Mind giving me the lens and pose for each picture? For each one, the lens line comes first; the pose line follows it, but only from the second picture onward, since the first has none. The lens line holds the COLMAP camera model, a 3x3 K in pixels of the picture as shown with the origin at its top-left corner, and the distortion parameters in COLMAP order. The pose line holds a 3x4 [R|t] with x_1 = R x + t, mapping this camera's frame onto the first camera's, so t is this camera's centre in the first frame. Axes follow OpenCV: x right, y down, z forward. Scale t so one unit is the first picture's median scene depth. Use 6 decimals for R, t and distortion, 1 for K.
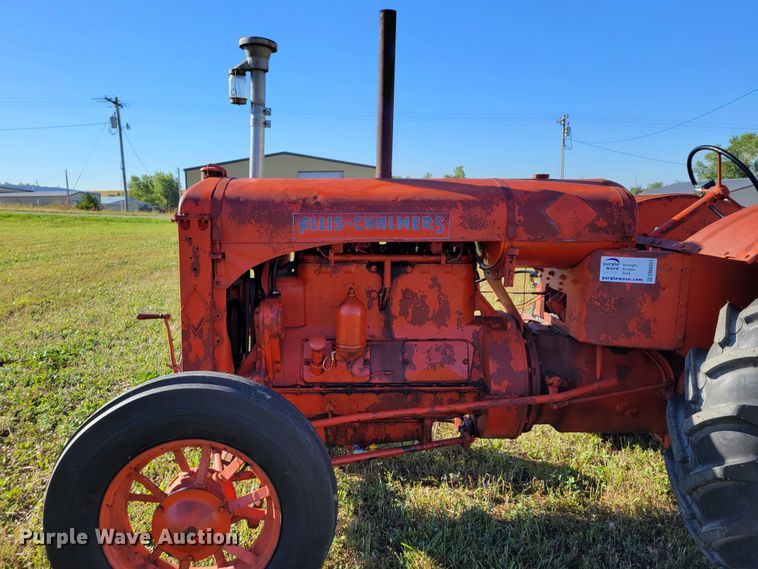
lens RADIAL K [[596.8, 0, 375.0], [0, 596.8, 279.9], [0, 0, 1]] dist [0.048225, -0.023204]
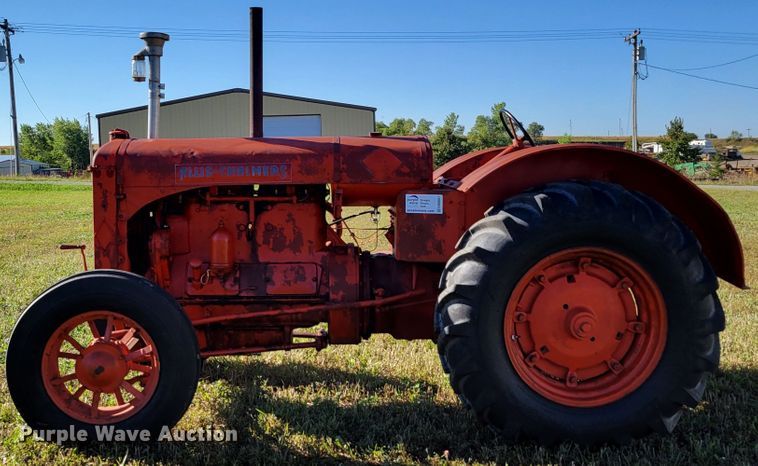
lens RADIAL K [[906.5, 0, 345.1], [0, 906.5, 229.2], [0, 0, 1]] dist [0.044333, 0.000000]
pose [[0.999130, -0.010204, -0.040438, 0.301093], [0.008129, 0.998657, -0.051162, 0.131457], [0.040906, 0.050789, 0.997871, -0.947595]]
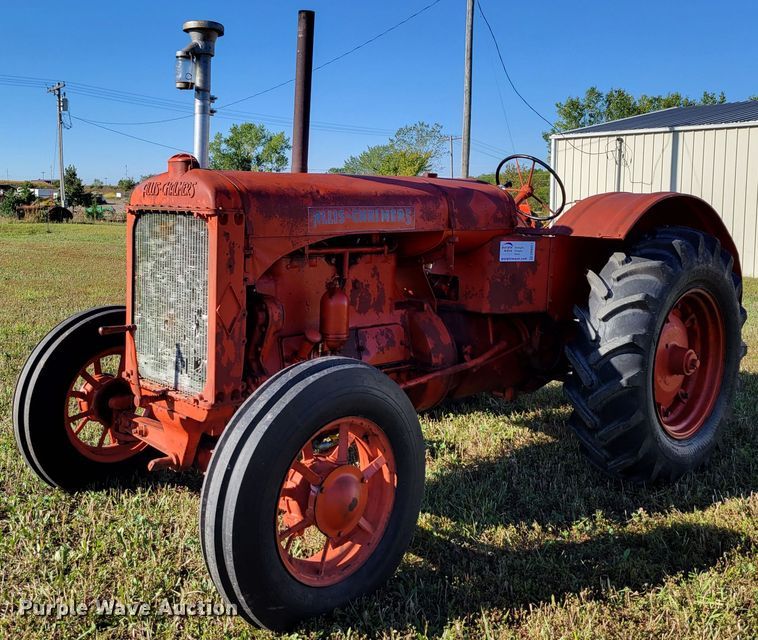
lens RADIAL K [[814.8, 0, 330.8], [0, 814.8, 273.1], [0, 0, 1]] dist [0.033838, 0.000000]
pose [[0.790372, -0.051783, 0.610435, -0.864597], [0.074401, 0.997159, -0.011743, 0.018275], [-0.608093, 0.054698, 0.791979, -0.105300]]
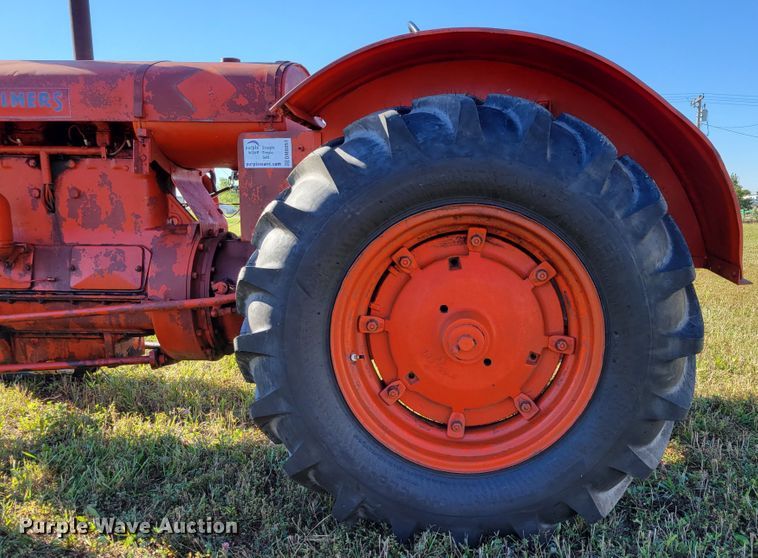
lens RADIAL K [[688.2, 0, 444.7], [0, 688.2, 326.2], [0, 0, 1]] dist [0.029436, 0.000000]
pose [[0.996574, 0.011956, -0.081835, 0.709891], [-0.008734, 0.999177, 0.039623, 0.181116], [0.082241, -0.038772, 0.995858, -0.004379]]
